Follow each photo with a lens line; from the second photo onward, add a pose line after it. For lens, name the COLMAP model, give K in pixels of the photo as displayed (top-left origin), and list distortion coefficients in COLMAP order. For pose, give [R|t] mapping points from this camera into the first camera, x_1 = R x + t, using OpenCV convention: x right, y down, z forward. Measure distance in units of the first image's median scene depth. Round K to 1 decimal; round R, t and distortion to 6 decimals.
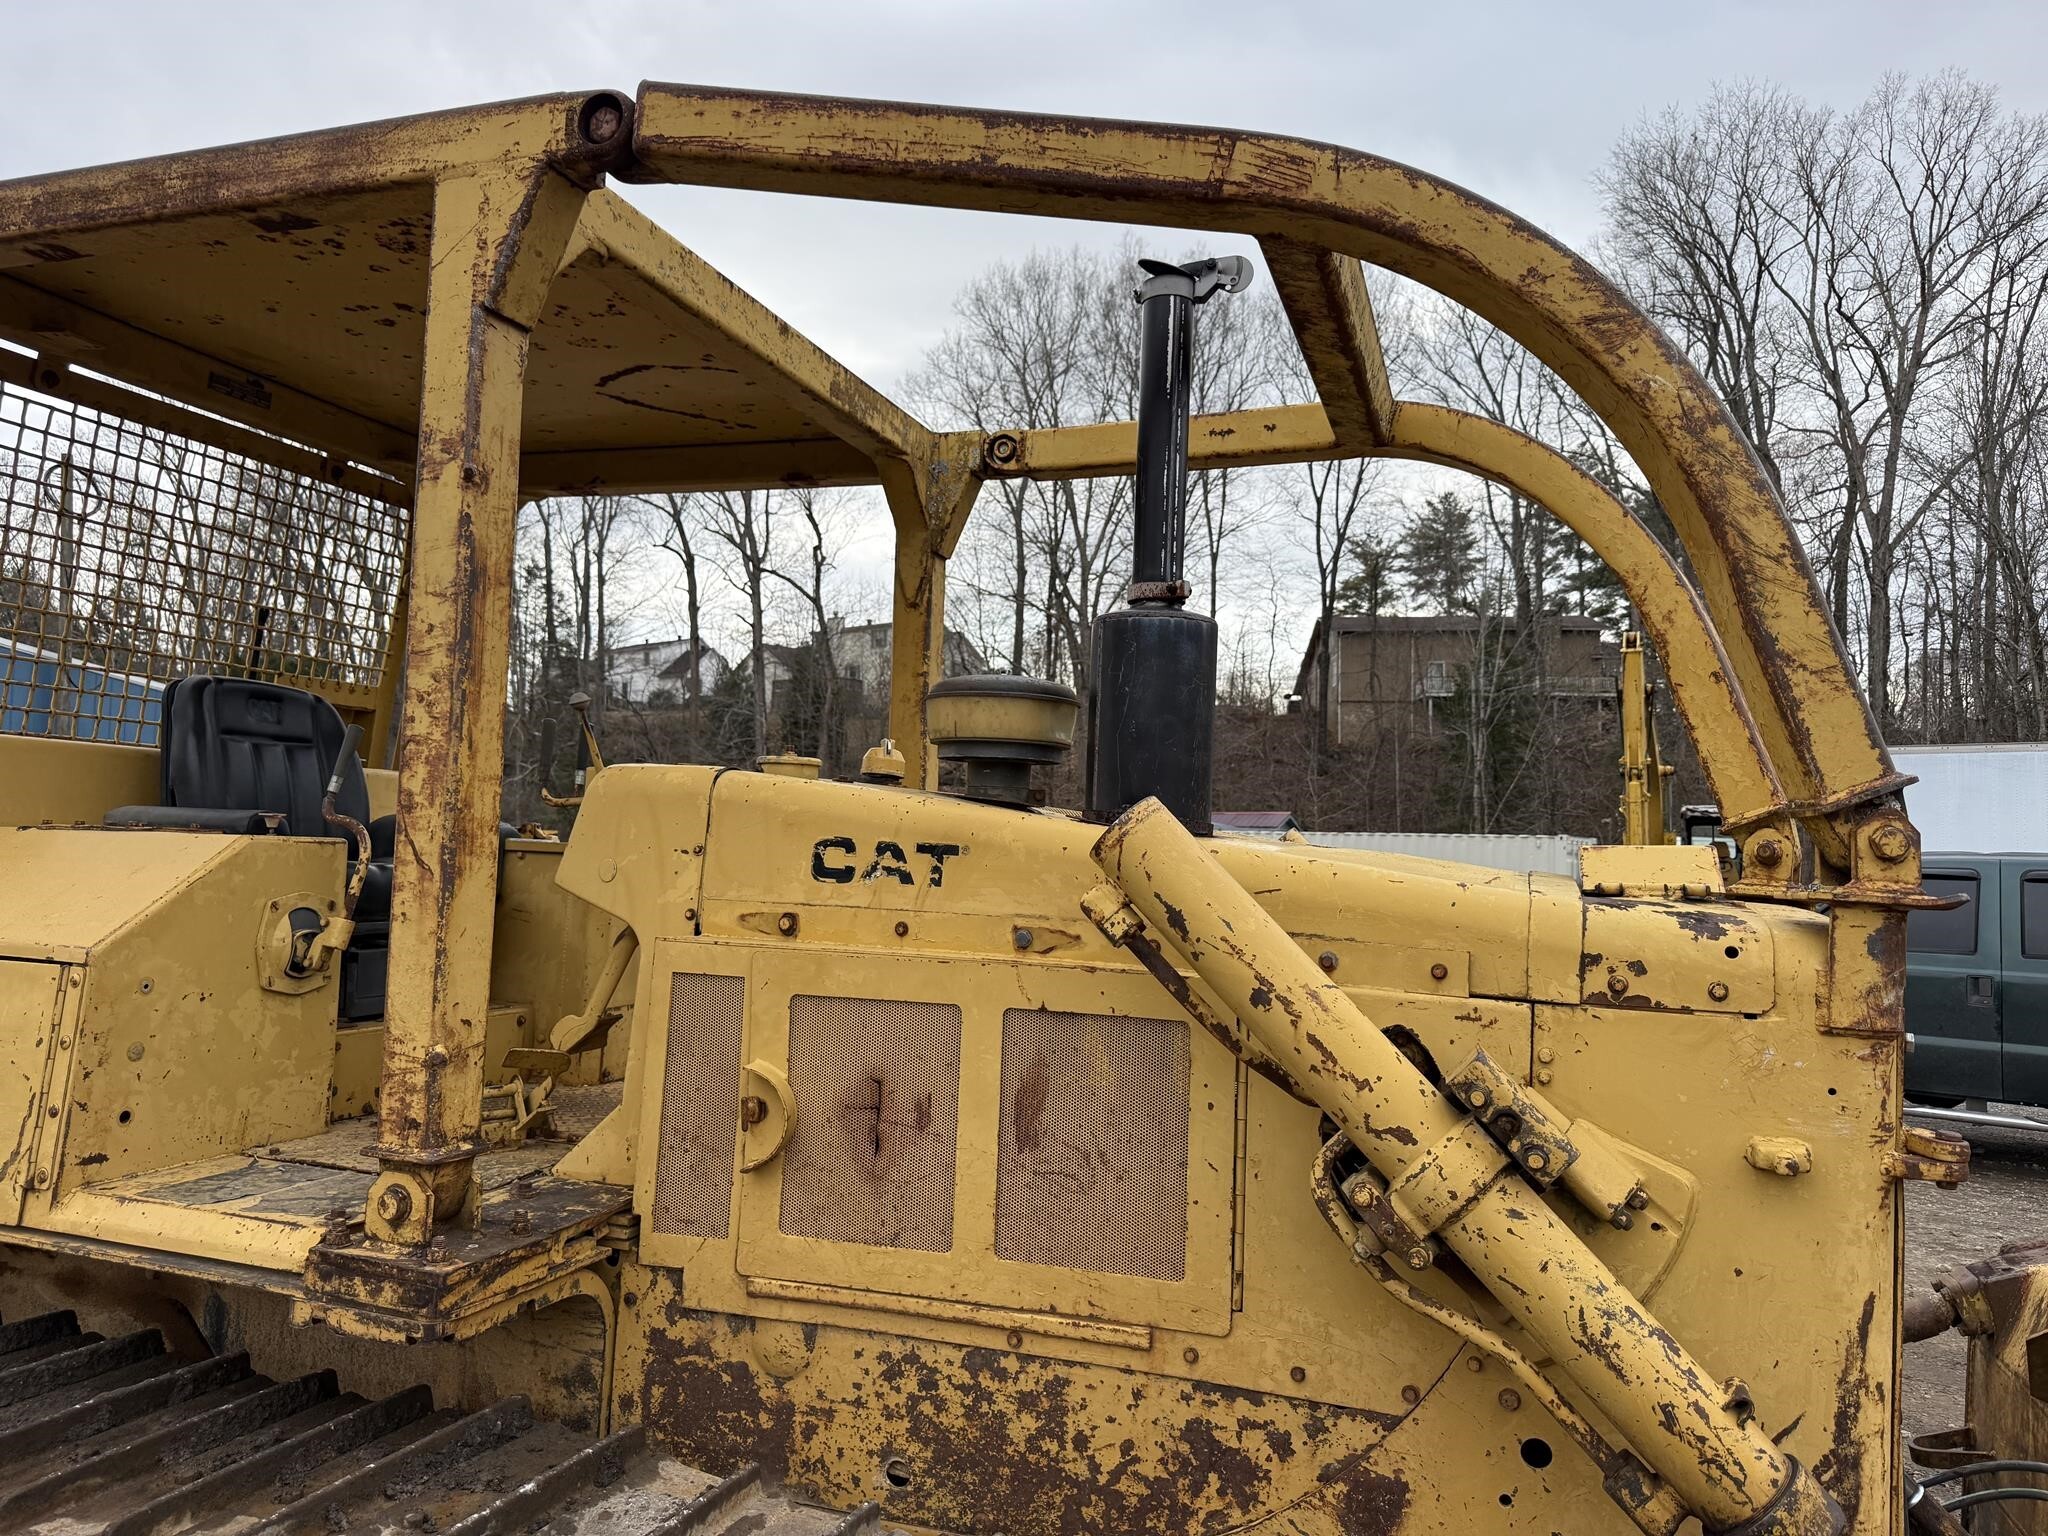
lens RADIAL K [[1447.4, 0, 1016.4], [0, 1447.4, 771.5], [0, 0, 1]] dist [0.036171, -0.045859]
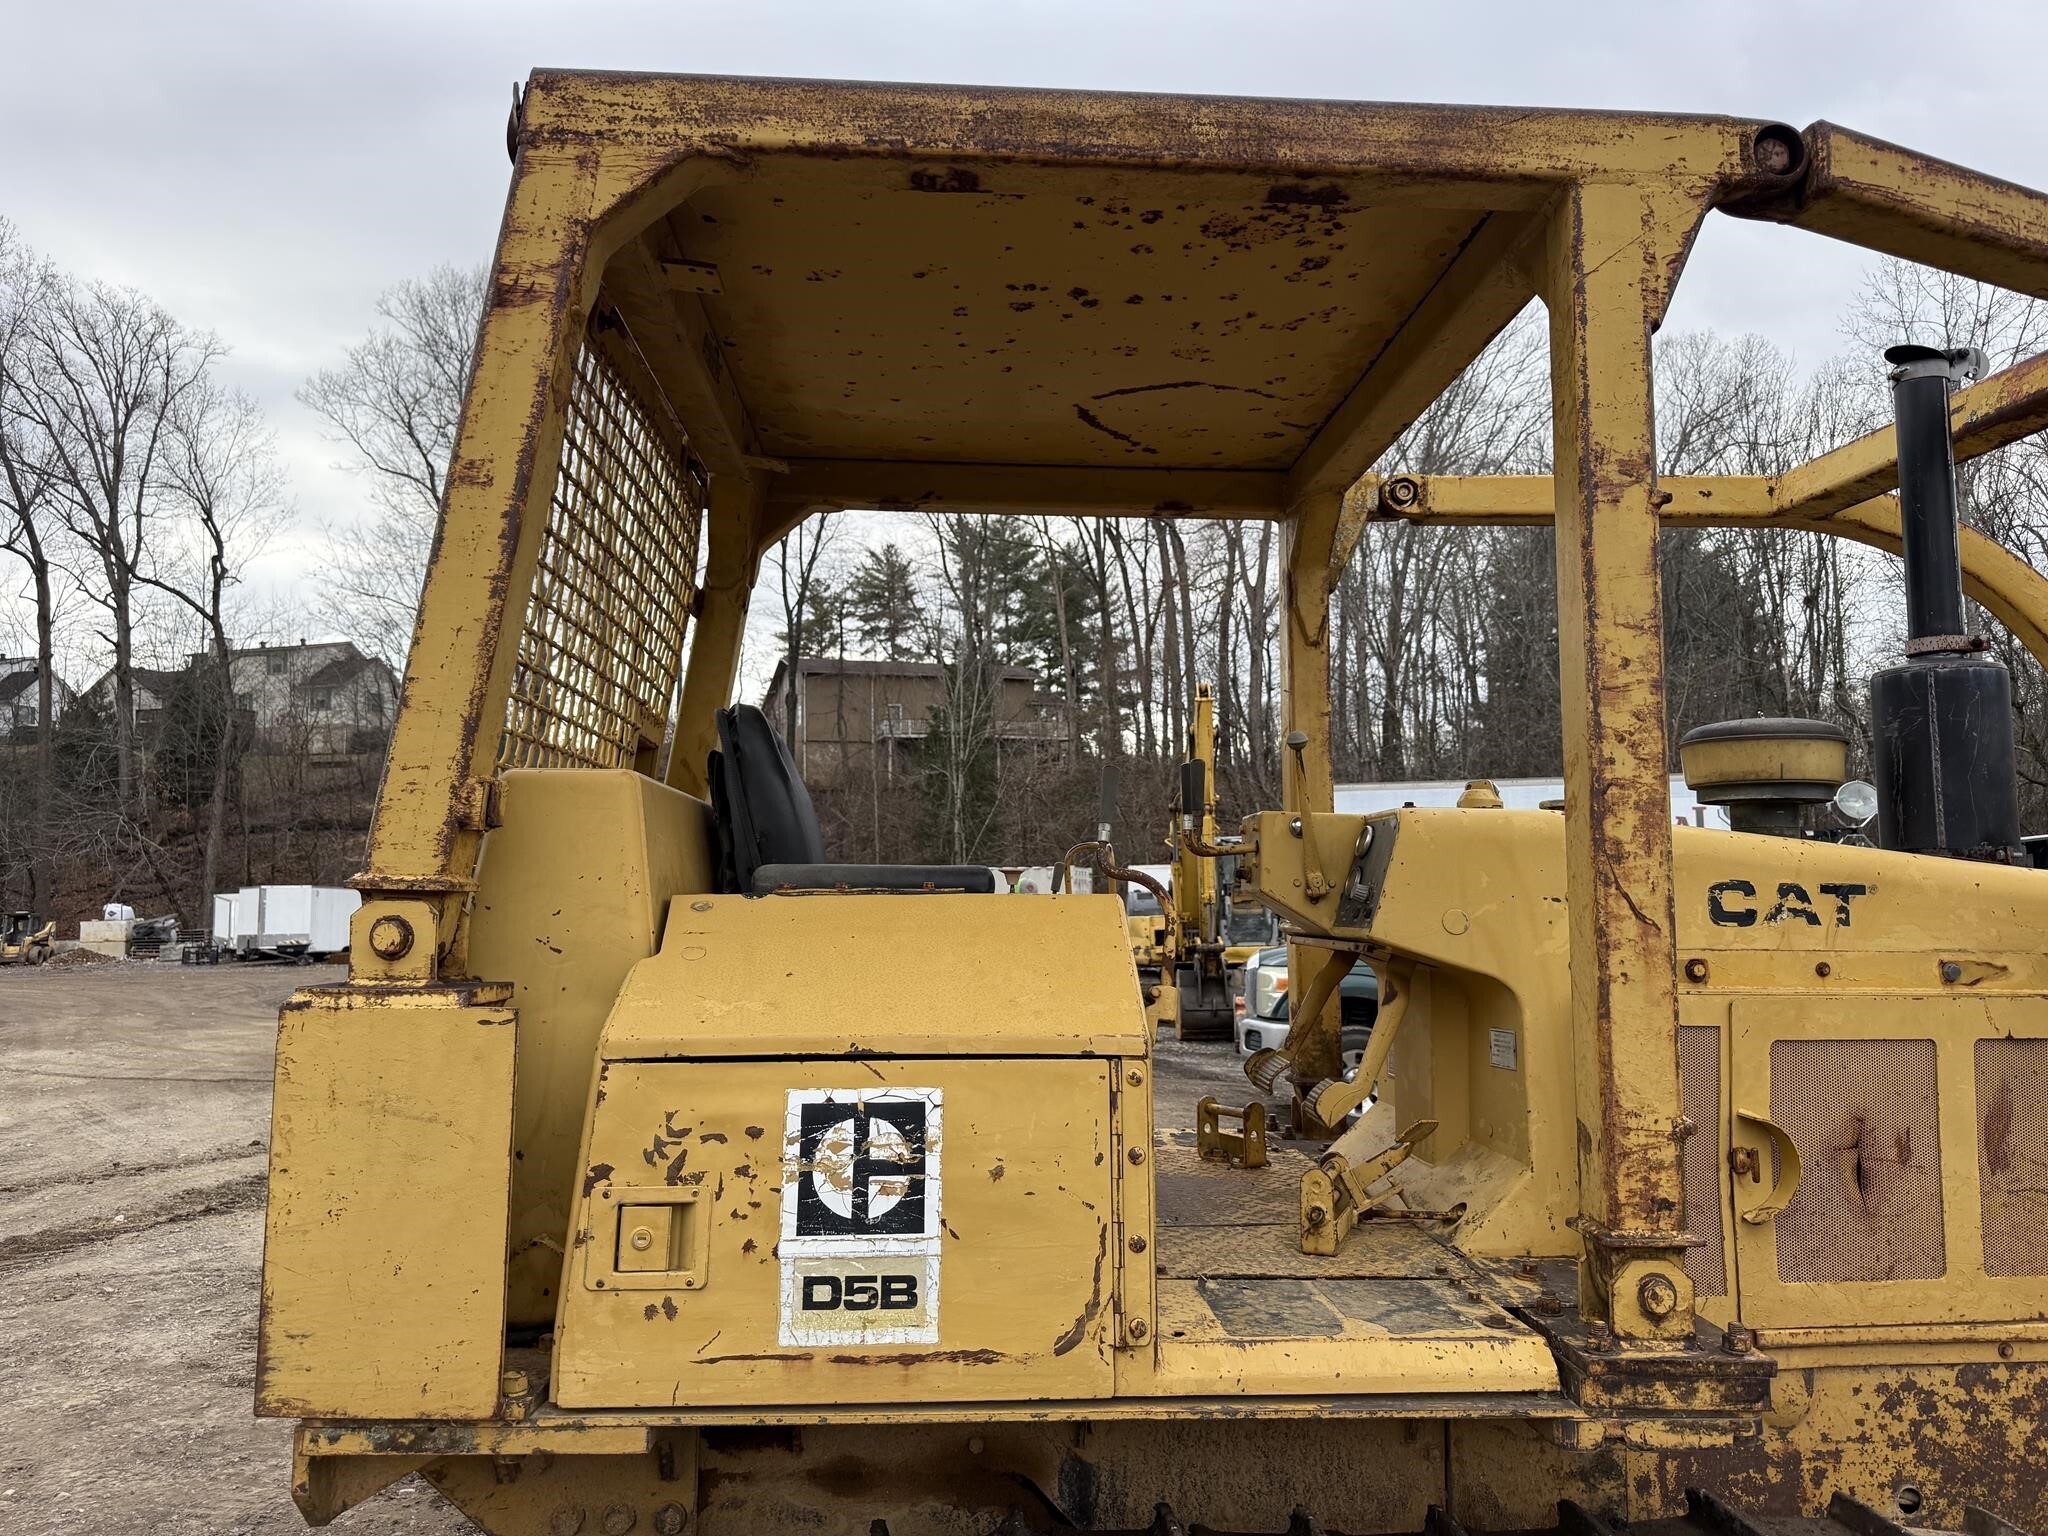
lens RADIAL K [[1437.8, 0, 1021.3], [0, 1437.8, 766.9], [0, 0, 1]] dist [0.027231, -0.023817]
pose [[0.922342, 0.003175, 0.386360, -1.067453], [0.008327, 0.999571, -0.028091, -0.009334], [-0.386284, 0.029126, 0.921920, 0.292761]]
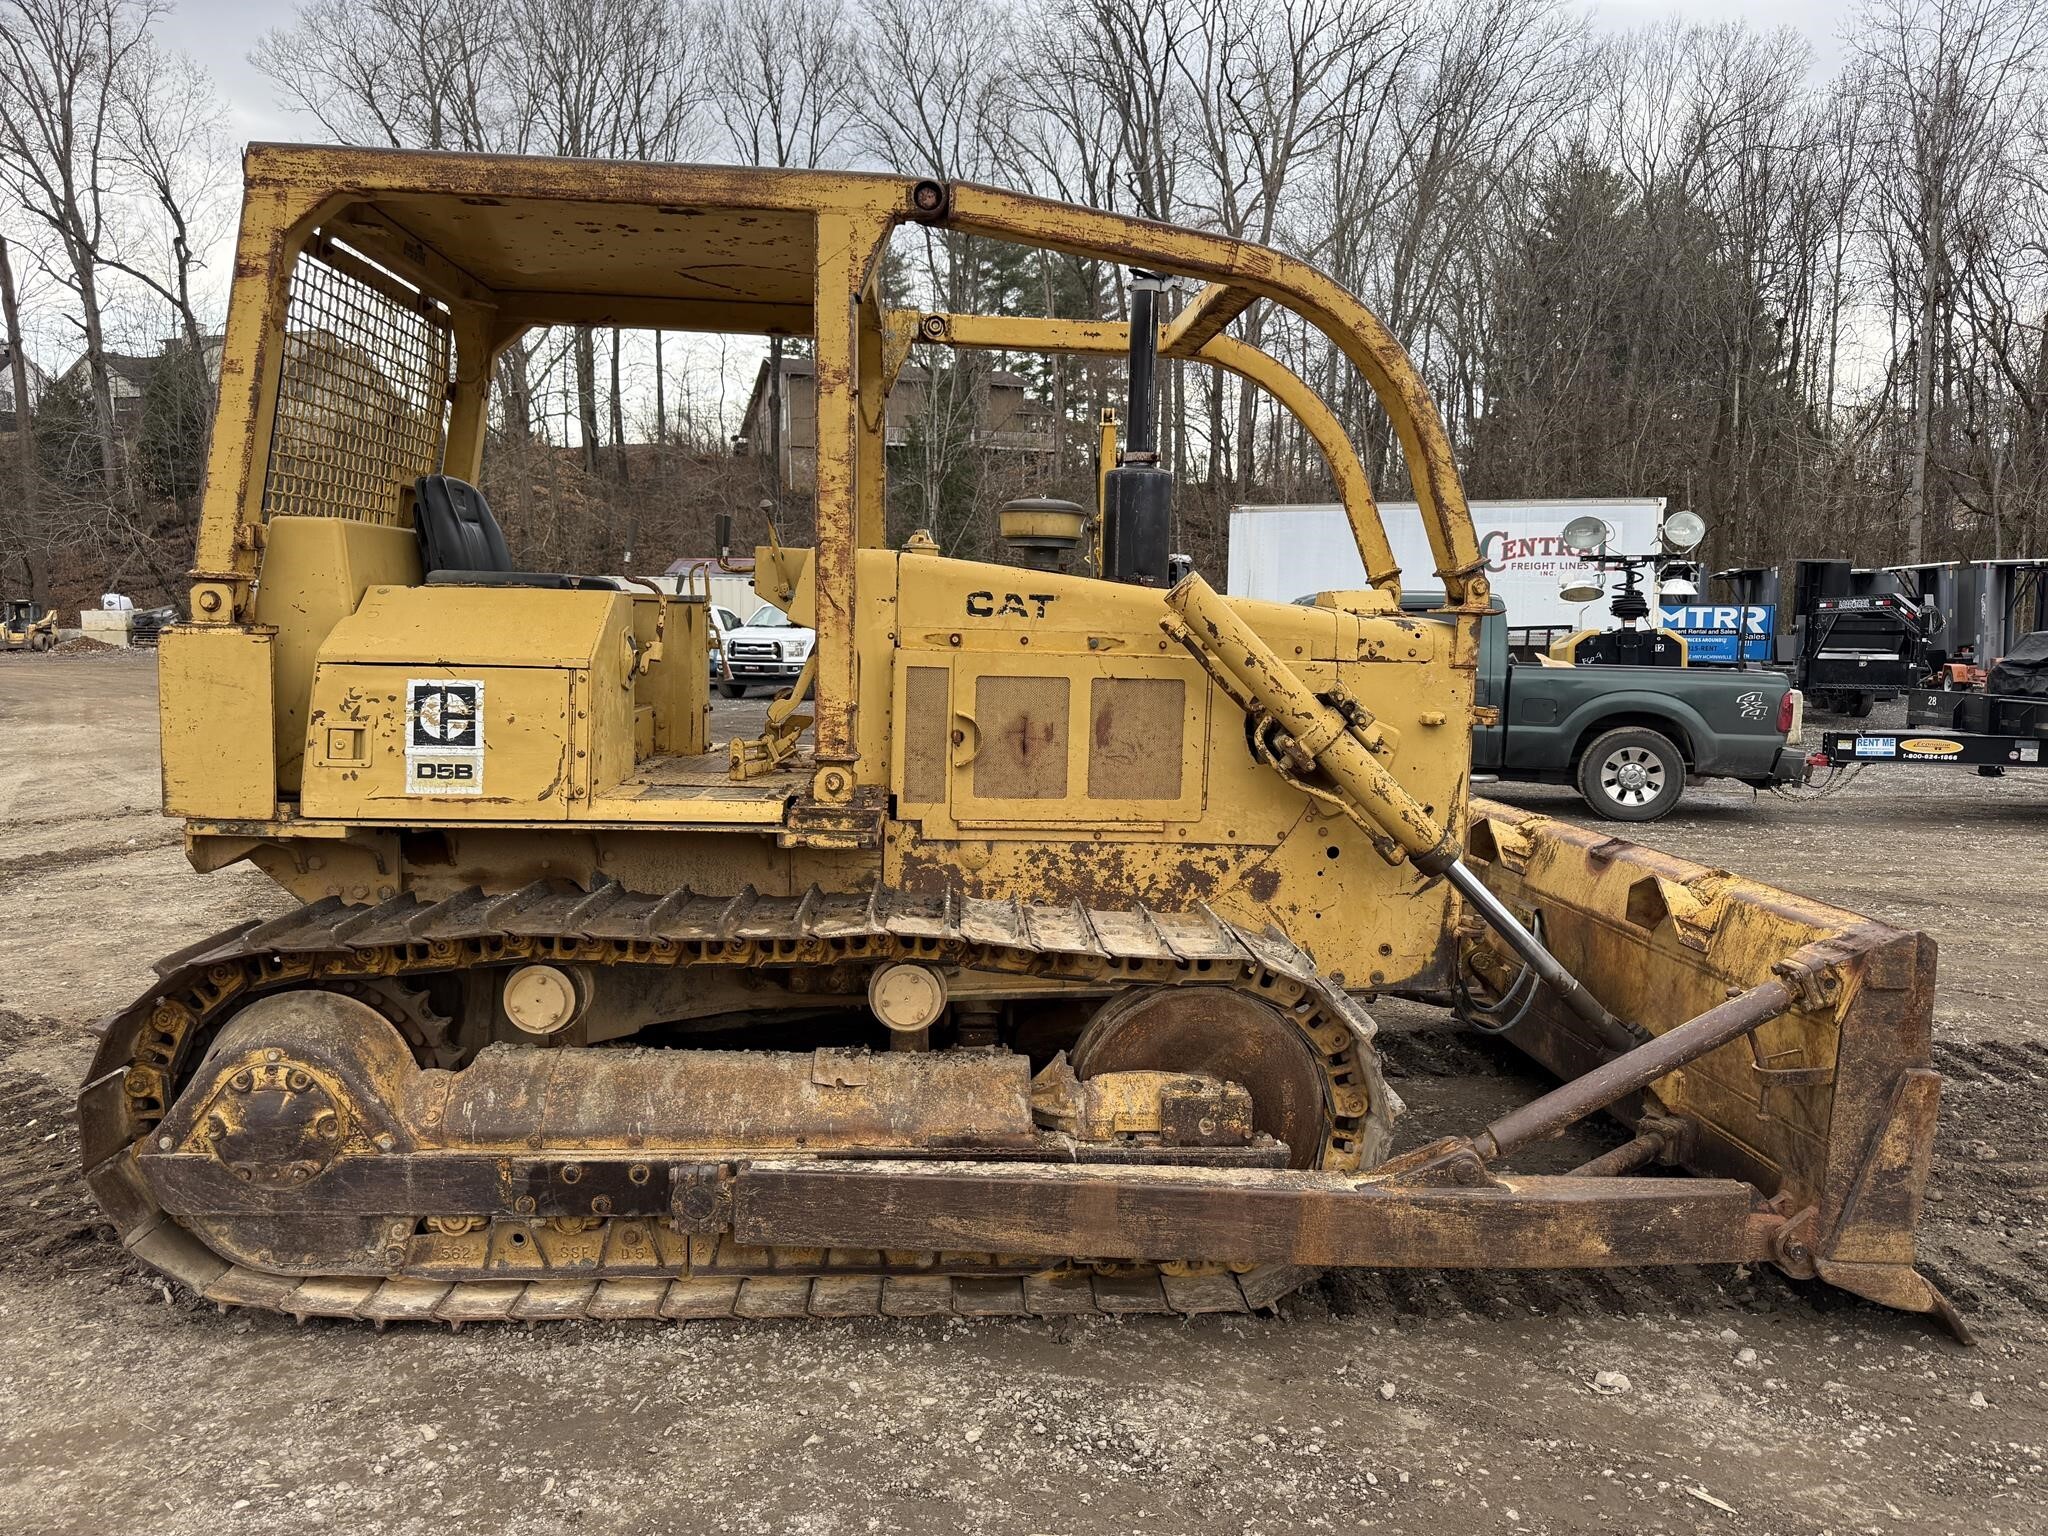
lens RADIAL K [[1417.1, 0, 1029.8], [0, 1417.1, 764.3], [0, 0, 1]] dist [0.186899, -0.371327]
pose [[0.921813, -0.056269, 0.383528, -0.854738], [-0.010868, 0.985267, 0.170676, -0.051431], [-0.387481, -0.161500, 0.907621, -0.772557]]
